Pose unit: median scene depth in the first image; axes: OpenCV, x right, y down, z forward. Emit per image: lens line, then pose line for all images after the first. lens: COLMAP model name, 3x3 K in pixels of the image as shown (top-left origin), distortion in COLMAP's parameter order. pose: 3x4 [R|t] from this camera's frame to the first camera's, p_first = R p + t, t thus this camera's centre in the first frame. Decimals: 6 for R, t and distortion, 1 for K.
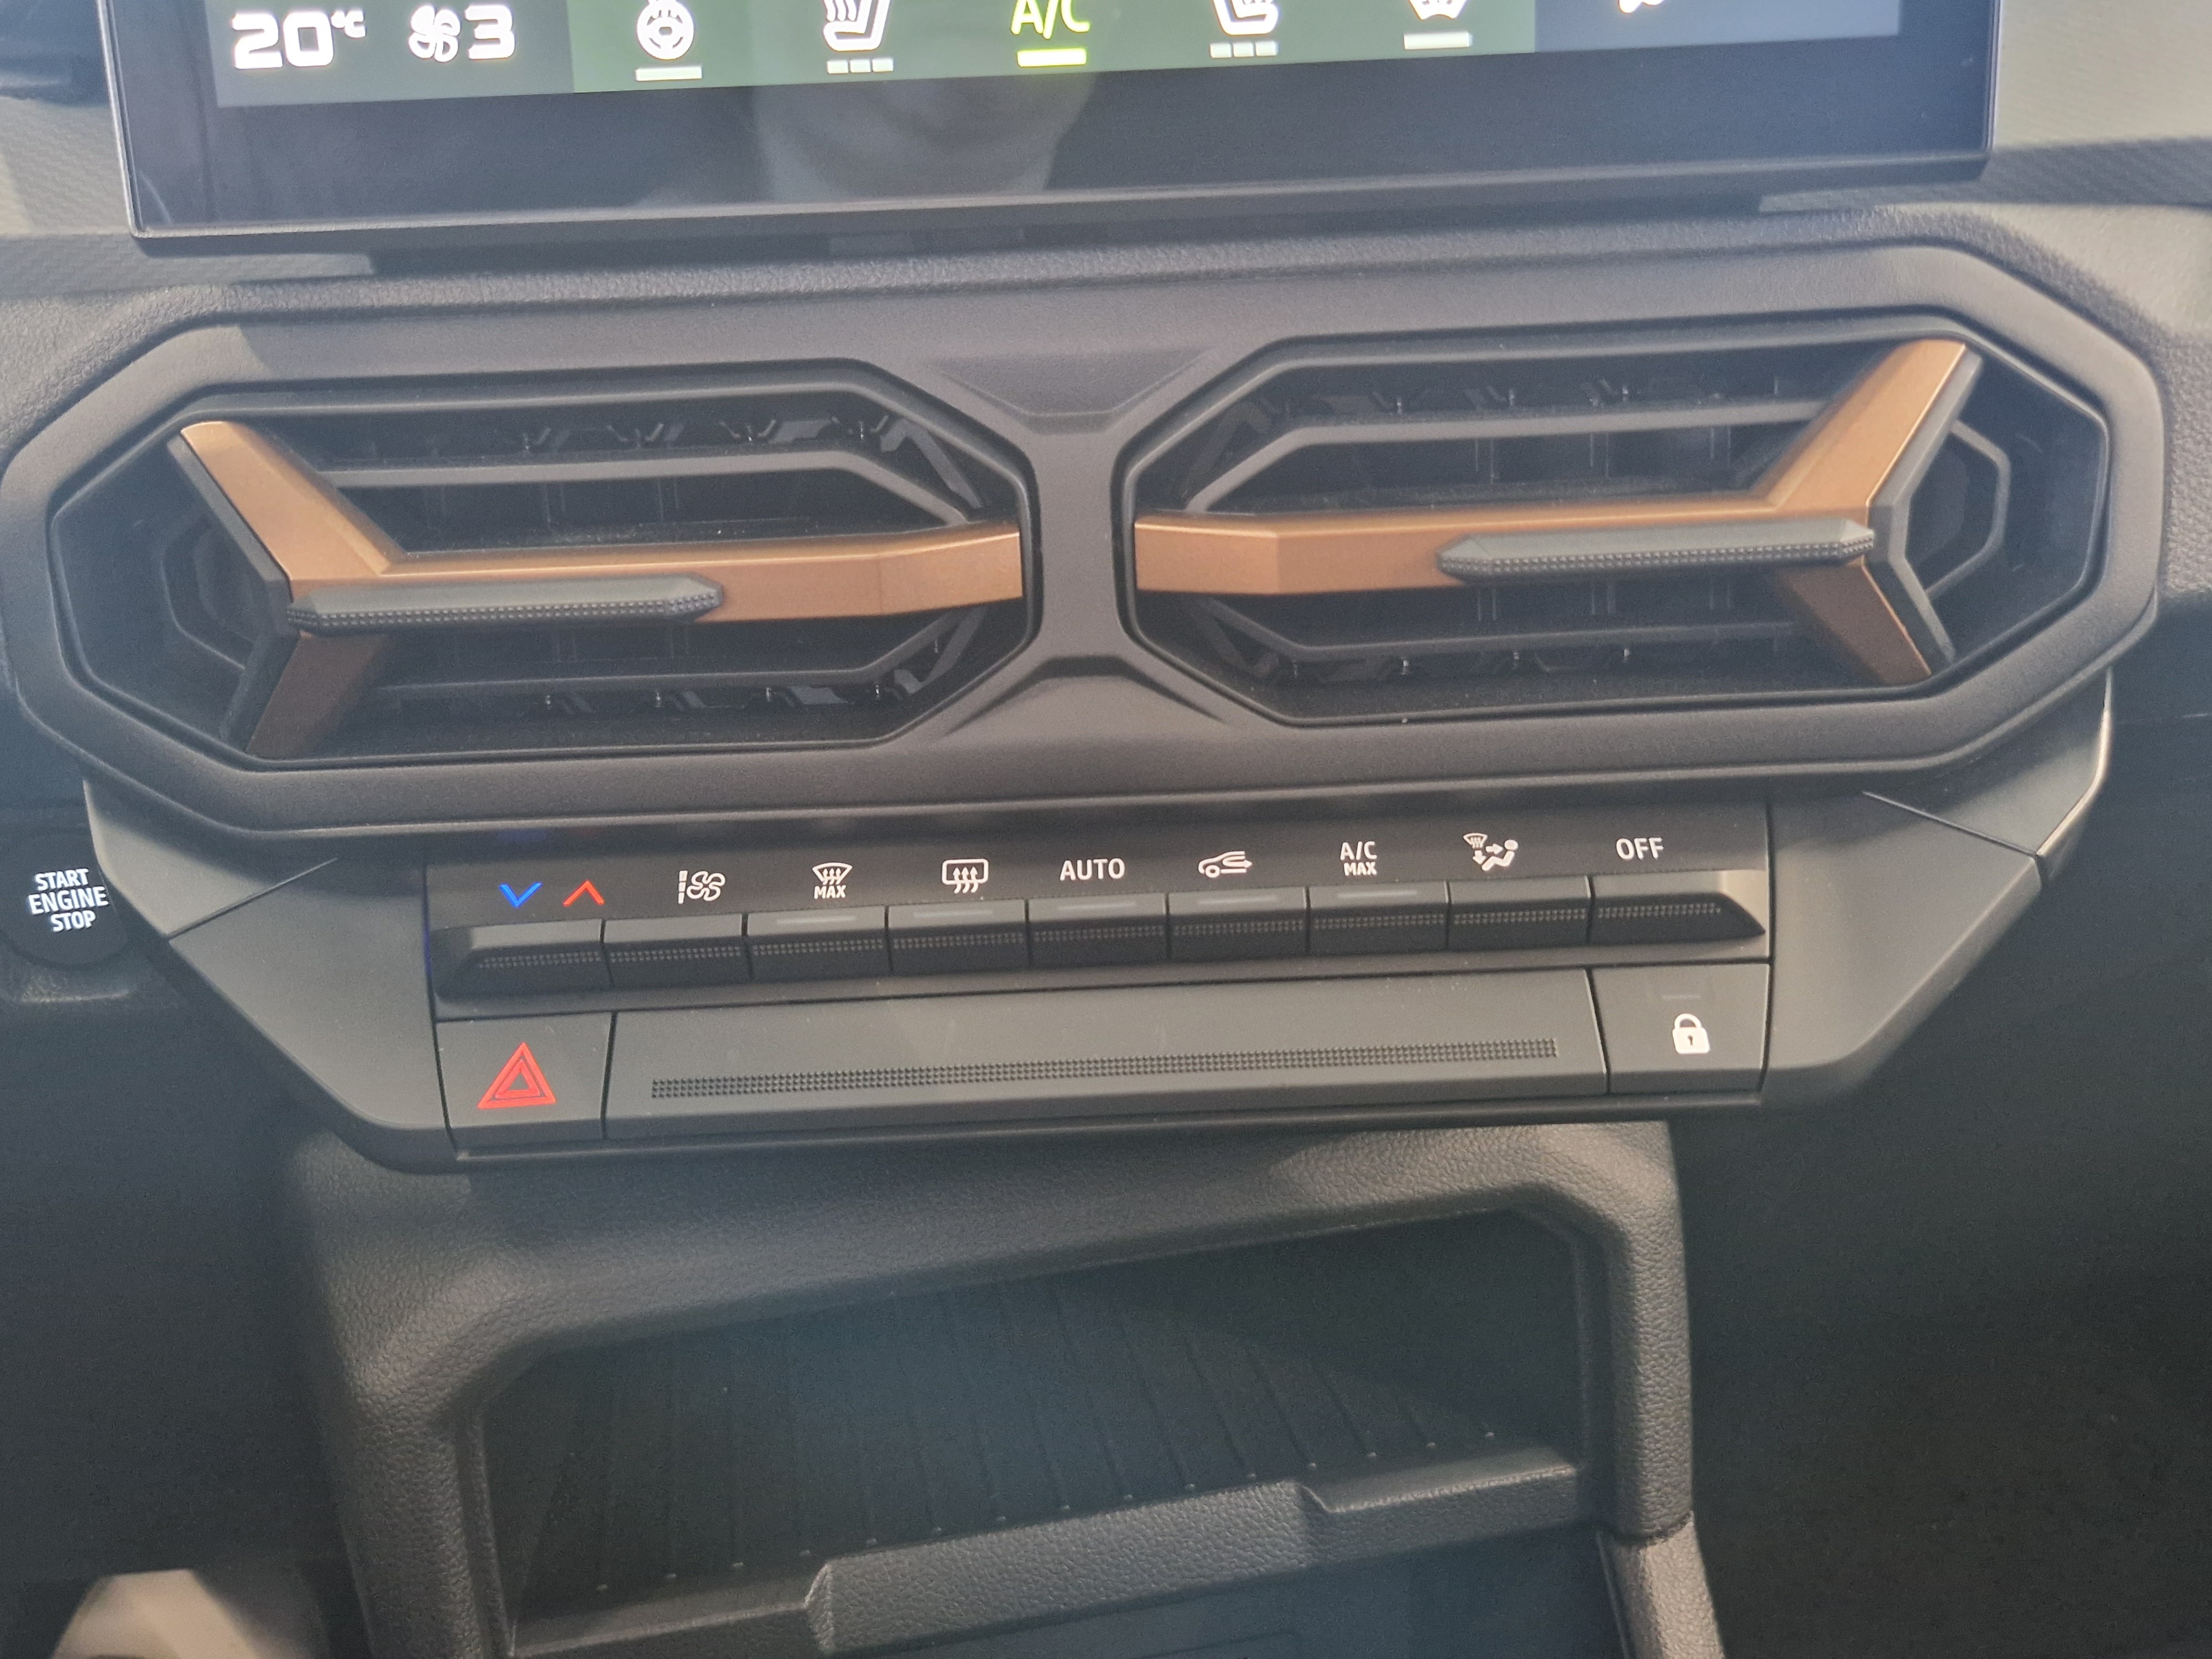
lens RADIAL K [[1878.4, 0, 1104.0], [0, 1878.4, 832.8], [0, 0, 1]] dist [0.007229, -0.005512]
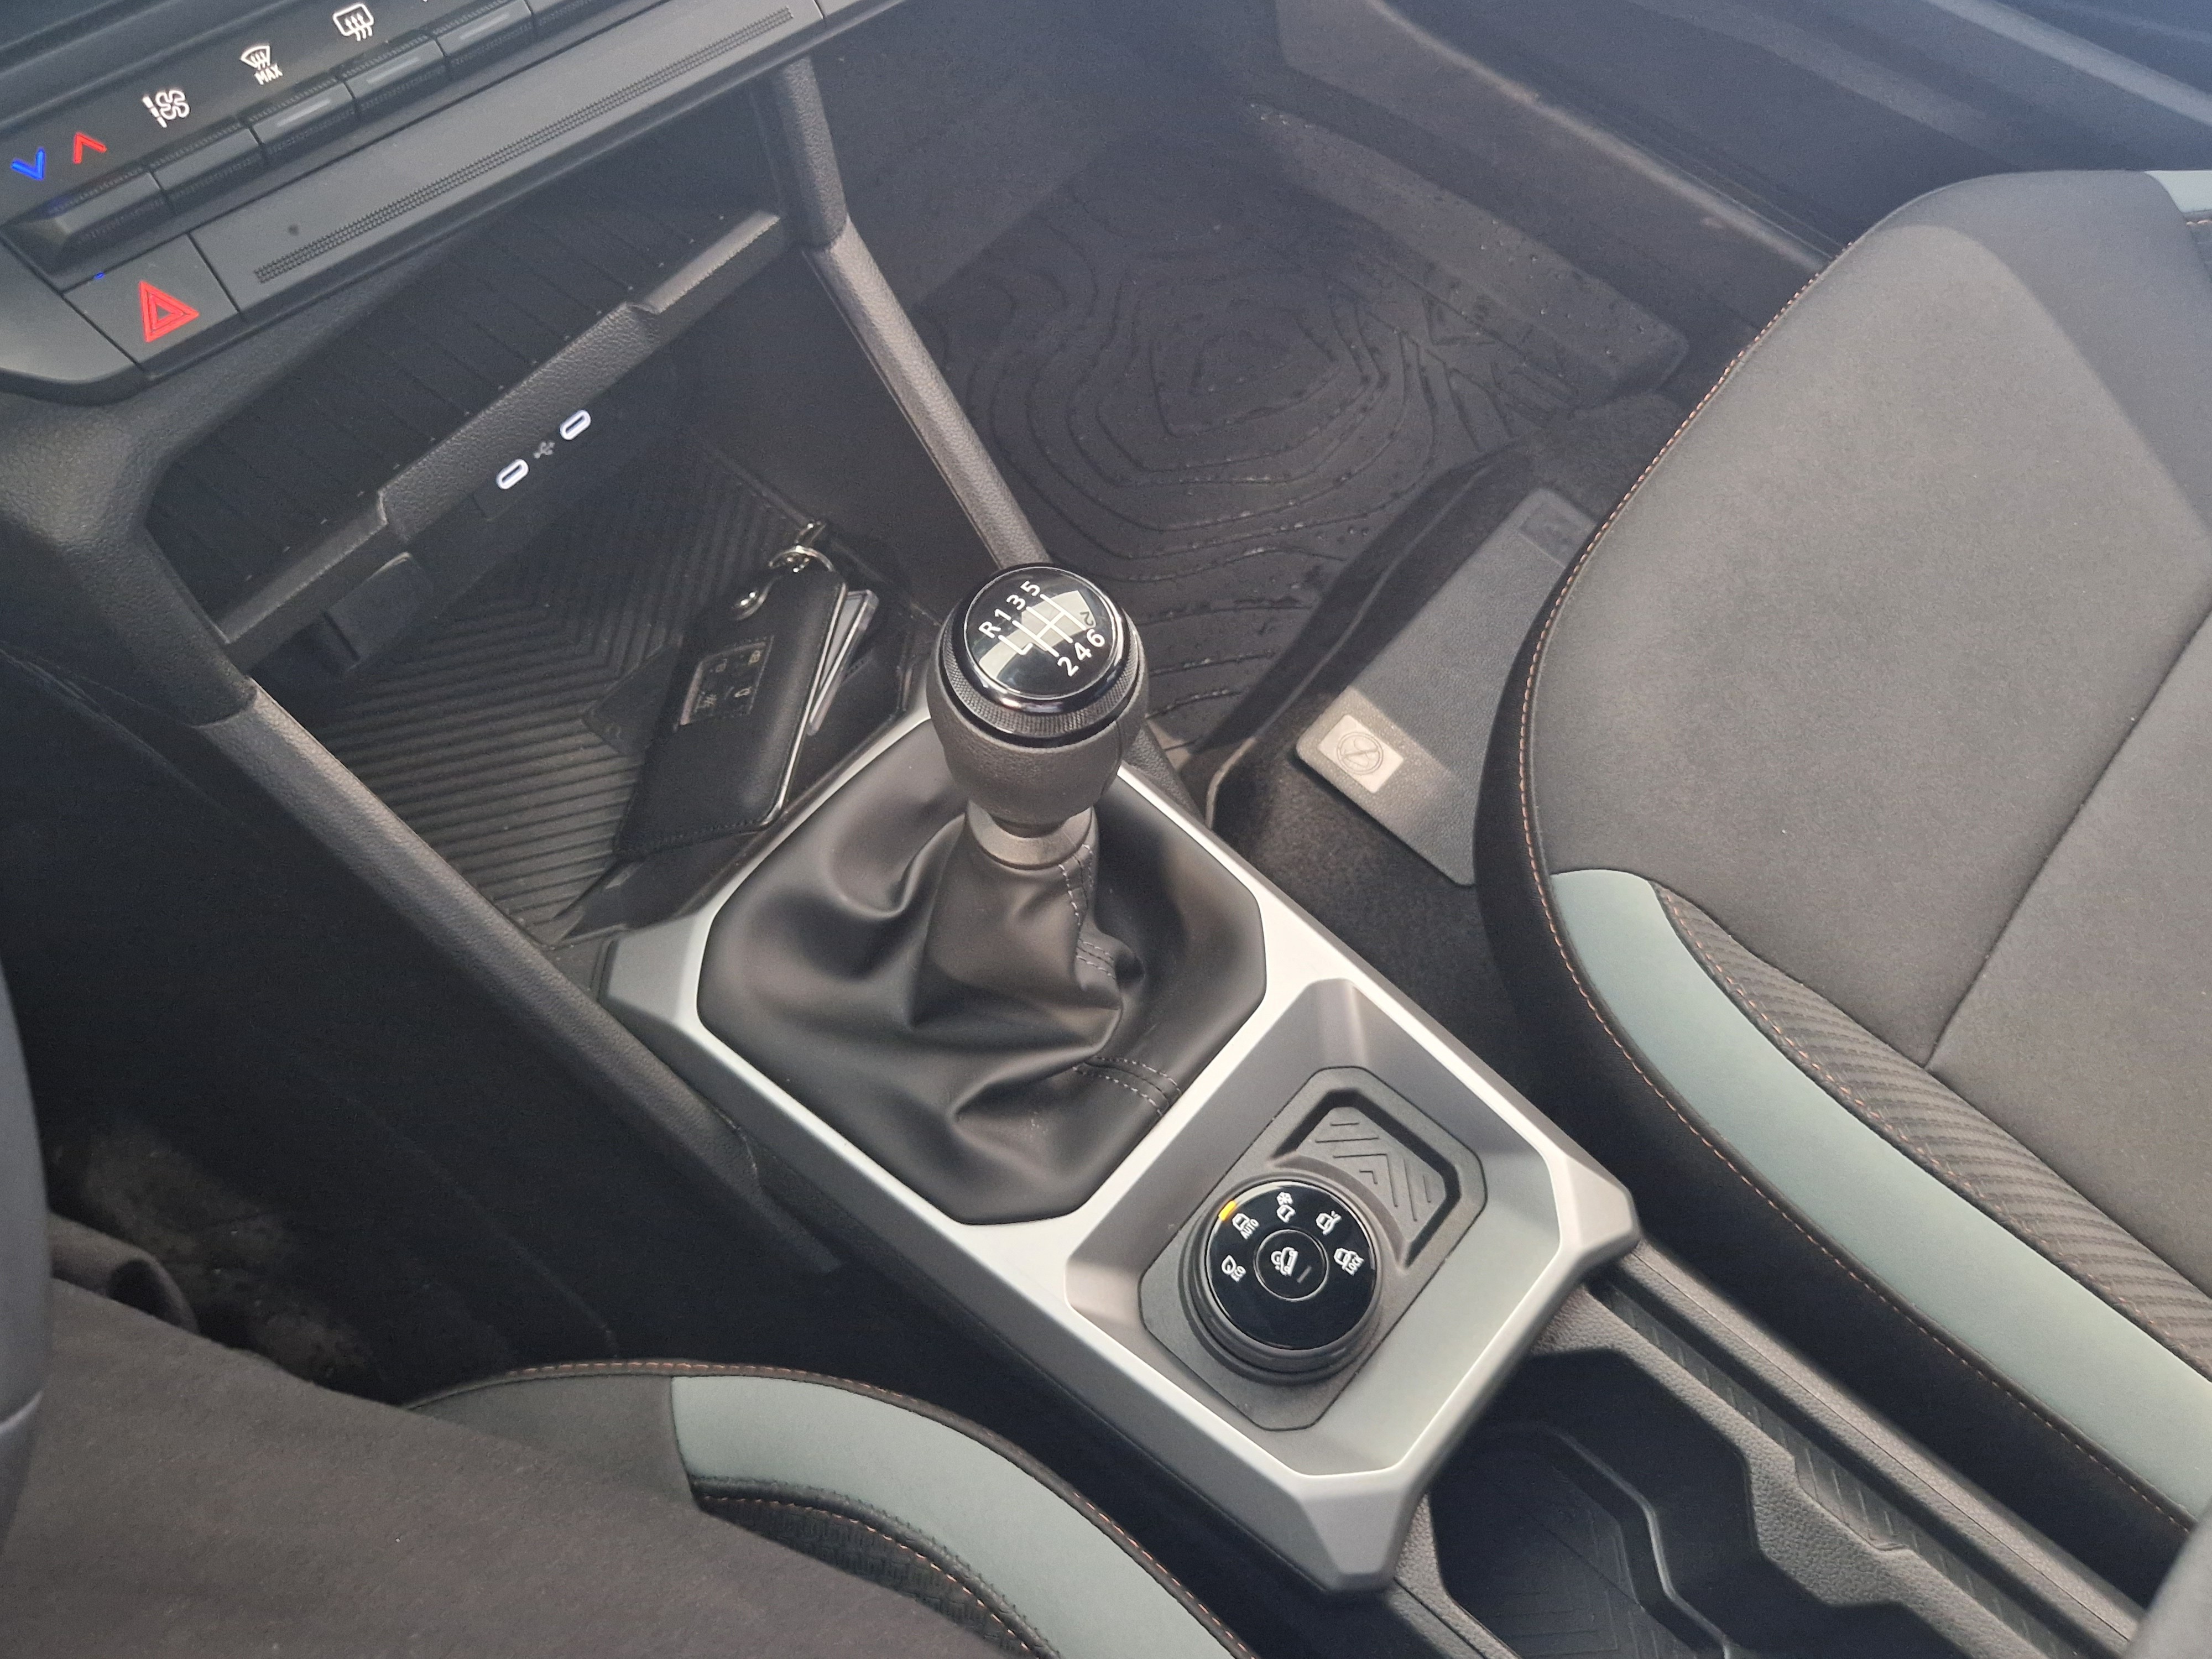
lens RADIAL K [[1878.4, 0, 1107.2], [0, 1878.4, 830.5], [0, 0, 1]] dist [0.007229, -0.005512]
pose [[0.784248, -0.508543, 0.355442, -0.418188], [0.125735, 0.691258, 0.711585, -0.458502], [-0.607574, -0.513368, 0.606059, -0.408981]]
